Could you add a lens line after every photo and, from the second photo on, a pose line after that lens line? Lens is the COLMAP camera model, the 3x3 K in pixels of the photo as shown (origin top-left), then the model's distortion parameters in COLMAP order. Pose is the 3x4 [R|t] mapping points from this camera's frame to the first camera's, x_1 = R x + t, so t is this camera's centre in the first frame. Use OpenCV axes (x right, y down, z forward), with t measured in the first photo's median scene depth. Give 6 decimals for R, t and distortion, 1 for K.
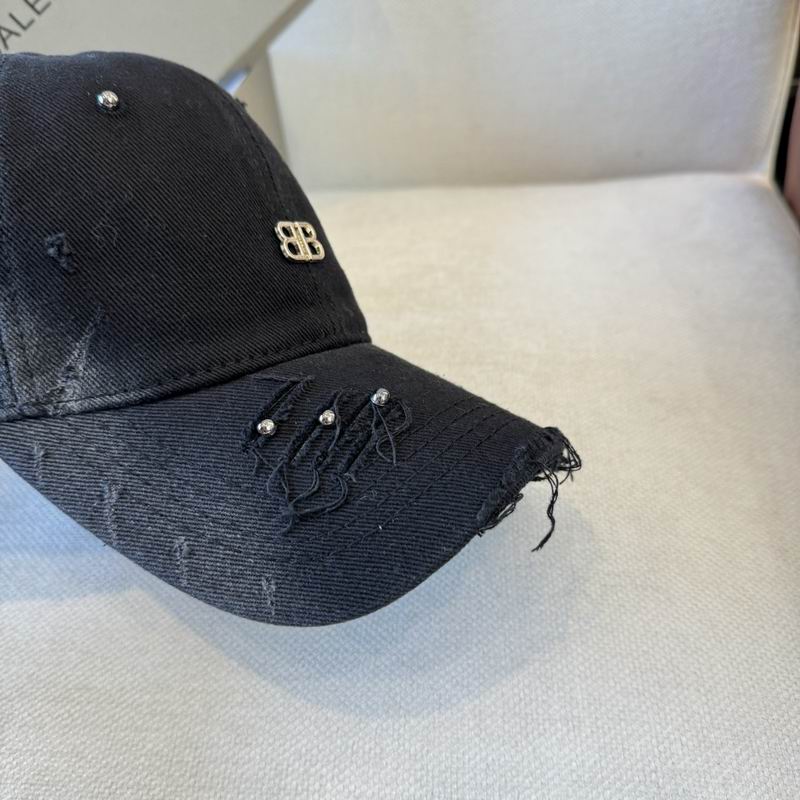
lens RADIAL K [[806.8, 0, 403.7], [0, 806.8, 408.5], [0, 0, 1]] dist [-0.047796, 0.000827]
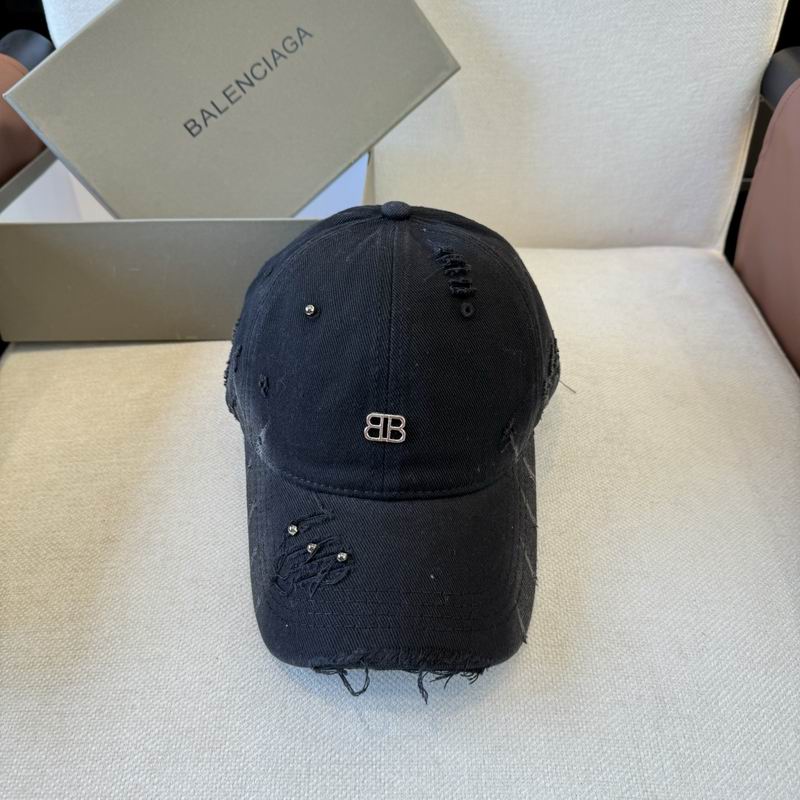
lens RADIAL K [[806.0, 0, 398.2], [0, 806.0, 404.6], [0, 0, 1]] dist [-0.017709, -0.023495]
pose [[0.993102, 0.042470, 0.109296, -0.477593], [-0.035924, 0.997480, -0.061182, 0.155321], [-0.111619, 0.056833, 0.992125, -0.600649]]
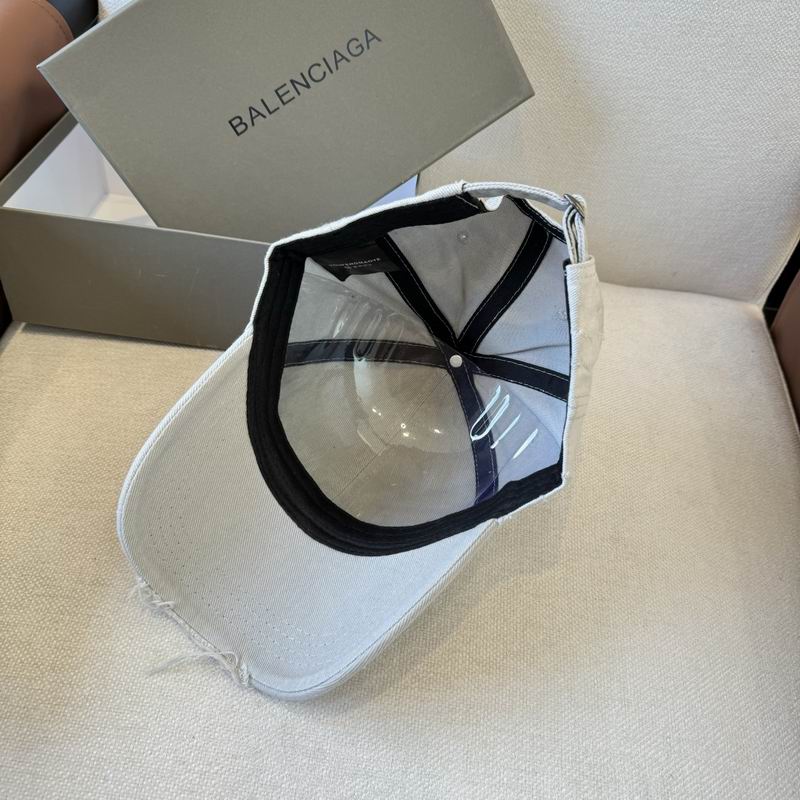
lens RADIAL K [[801.7, 0, 401.2], [0, 801.7, 399.5], [0, 0, 1]] dist [-0.022069, -0.011939]
pose [[0.974605, 0.178929, 0.134648, -0.562886], [-0.189647, 0.979253, 0.071400, -0.249610], [-0.119079, -0.095123, 0.988318, -0.515628]]
